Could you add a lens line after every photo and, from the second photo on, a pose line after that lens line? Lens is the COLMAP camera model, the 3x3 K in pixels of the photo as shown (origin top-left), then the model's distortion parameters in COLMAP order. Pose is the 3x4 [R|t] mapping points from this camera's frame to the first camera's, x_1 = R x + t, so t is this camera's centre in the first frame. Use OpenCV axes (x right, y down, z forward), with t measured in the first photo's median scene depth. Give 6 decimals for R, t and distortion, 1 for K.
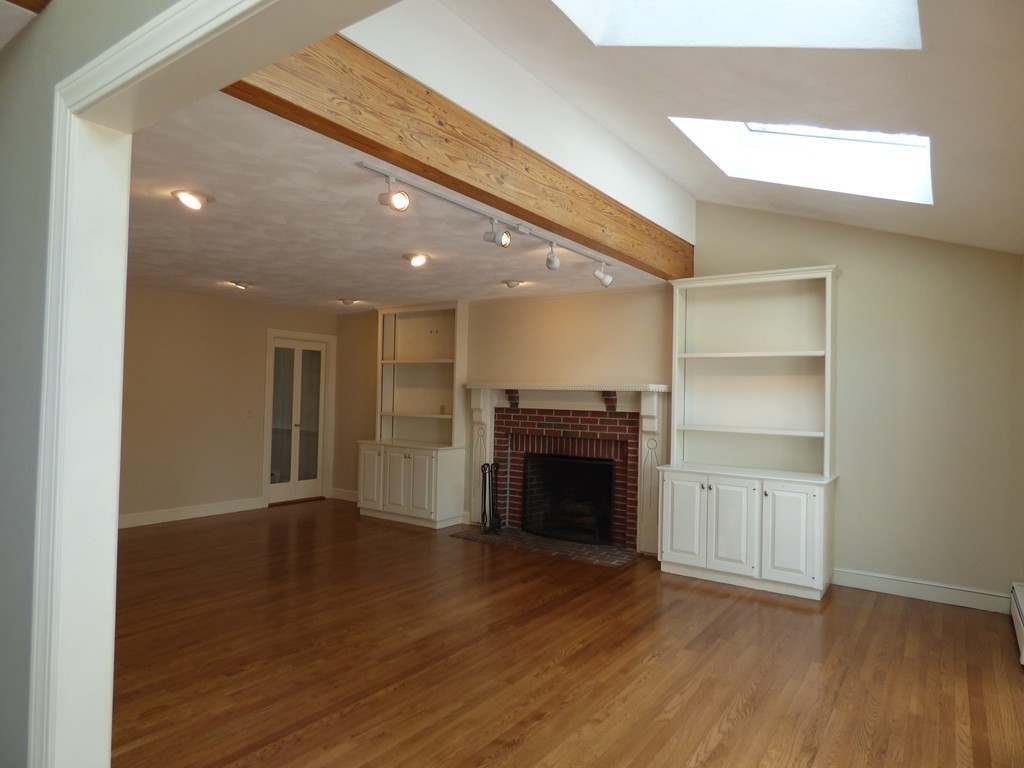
lens RADIAL K [[622.9, 0, 513.4], [0, 622.9, 378.9], [0, 0, 1]] dist [-0.012368, 0.002076]
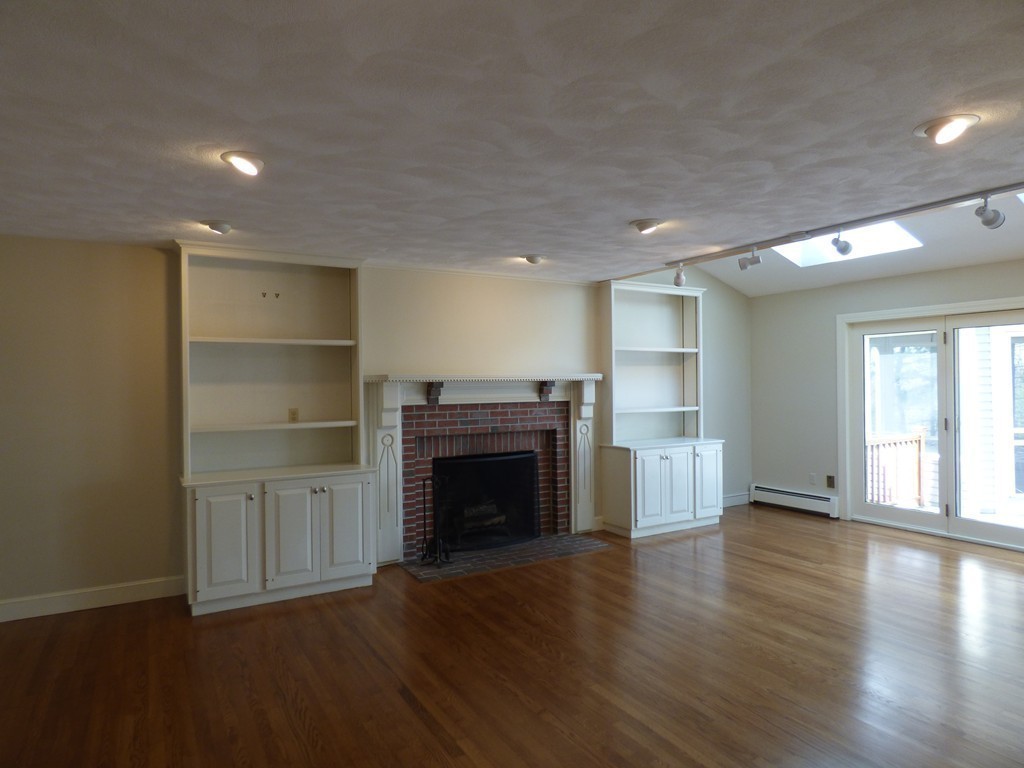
lens RADIAL K [[622.9, 0, 513.4], [0, 622.9, 378.9], [0, 0, 1]] dist [-0.012368, 0.002076]
pose [[0.415270, -0.020166, 0.909475, -0.725590], [-0.003236, 0.999715, 0.023644, -0.006346], [-0.909693, -0.012761, 0.415086, 0.603144]]
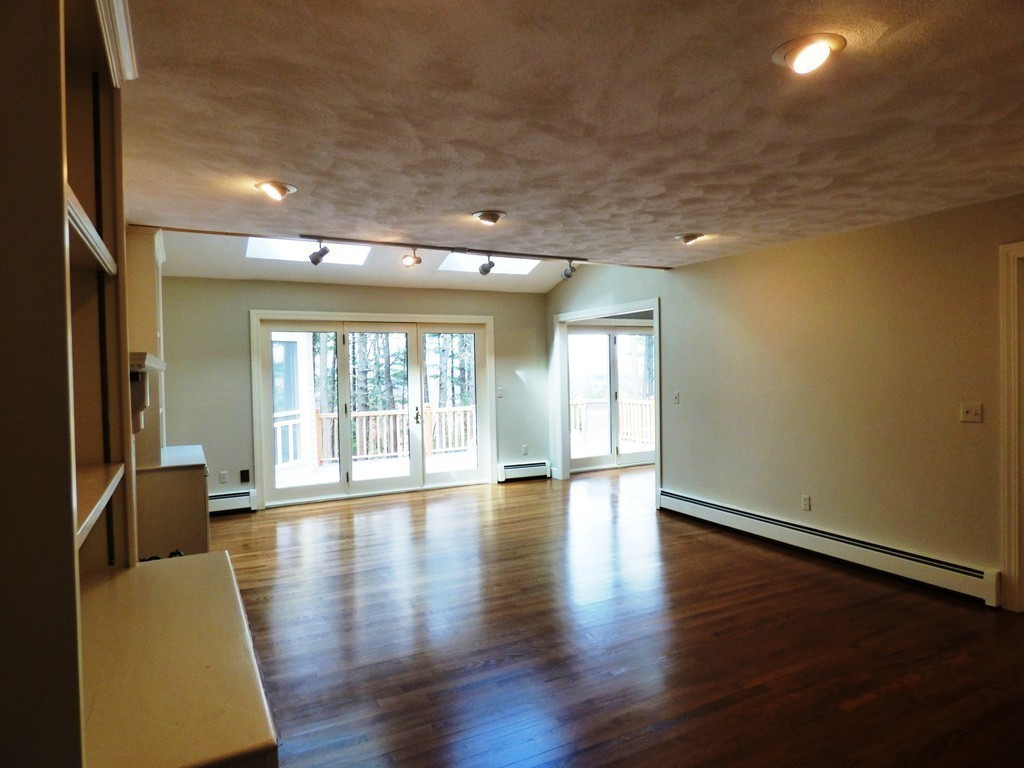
lens RADIAL K [[622.9, 0, 513.4], [0, 622.9, 378.9], [0, 0, 1]] dist [-0.012368, 0.002076]
pose [[-0.890697, -0.010532, 0.454475, -0.424858], [-0.011121, 0.999937, 0.001377, 0.020528], [-0.454461, -0.003827, -0.890759, 1.288095]]
